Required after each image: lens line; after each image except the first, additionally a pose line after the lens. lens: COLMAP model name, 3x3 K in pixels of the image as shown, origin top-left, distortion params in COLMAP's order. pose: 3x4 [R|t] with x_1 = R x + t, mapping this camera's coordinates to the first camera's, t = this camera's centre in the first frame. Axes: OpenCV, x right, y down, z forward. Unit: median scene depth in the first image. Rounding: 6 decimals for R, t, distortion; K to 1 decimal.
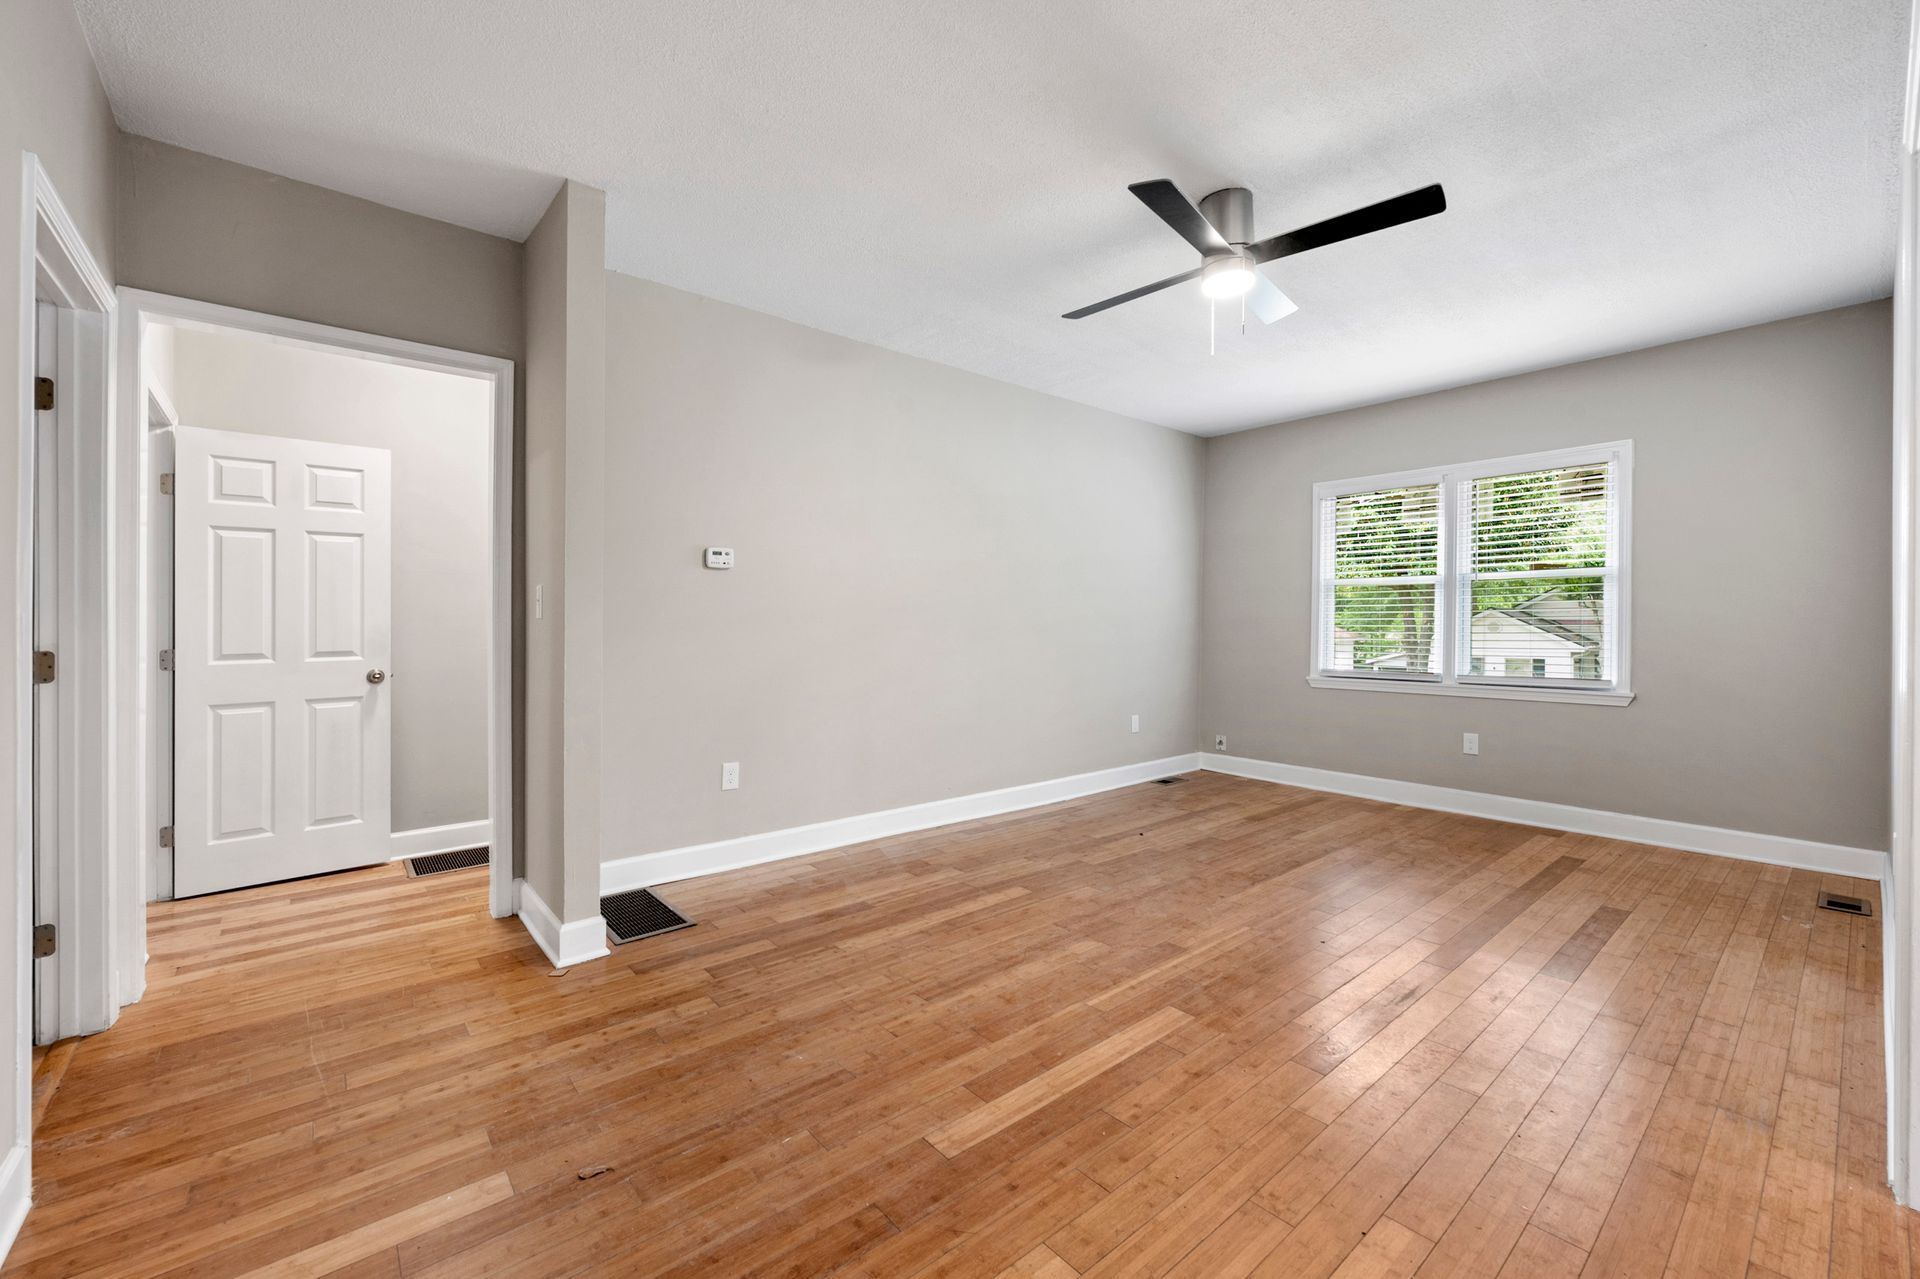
lens RADIAL K [[767.4, 0, 948.4], [0, 767.4, 611.2], [0, 0, 1]] dist [0.000754, -0.000414]
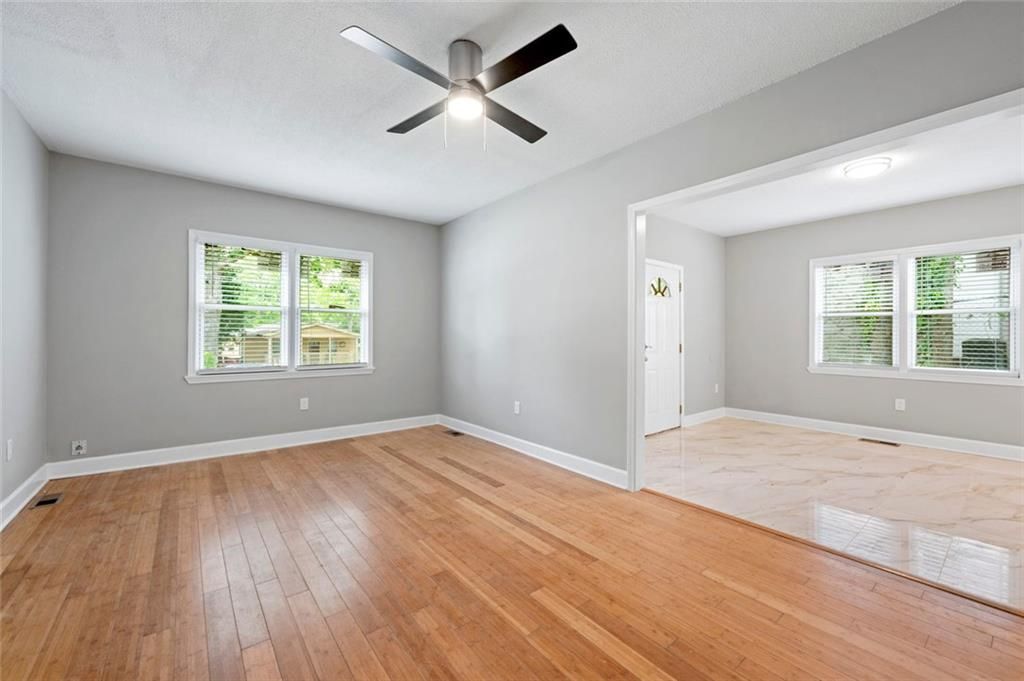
lens RADIAL K [[409.3, 0, 507.9], [0, 409.3, 338.2], [0, 0, 1]] dist [0.000754, -0.000414]
pose [[0.025662, -0.000500, 0.999671, -0.358421], [-0.018789, 0.999823, 0.000982, 0.017342], [-0.999494, -0.018808, 0.025648, 0.743967]]
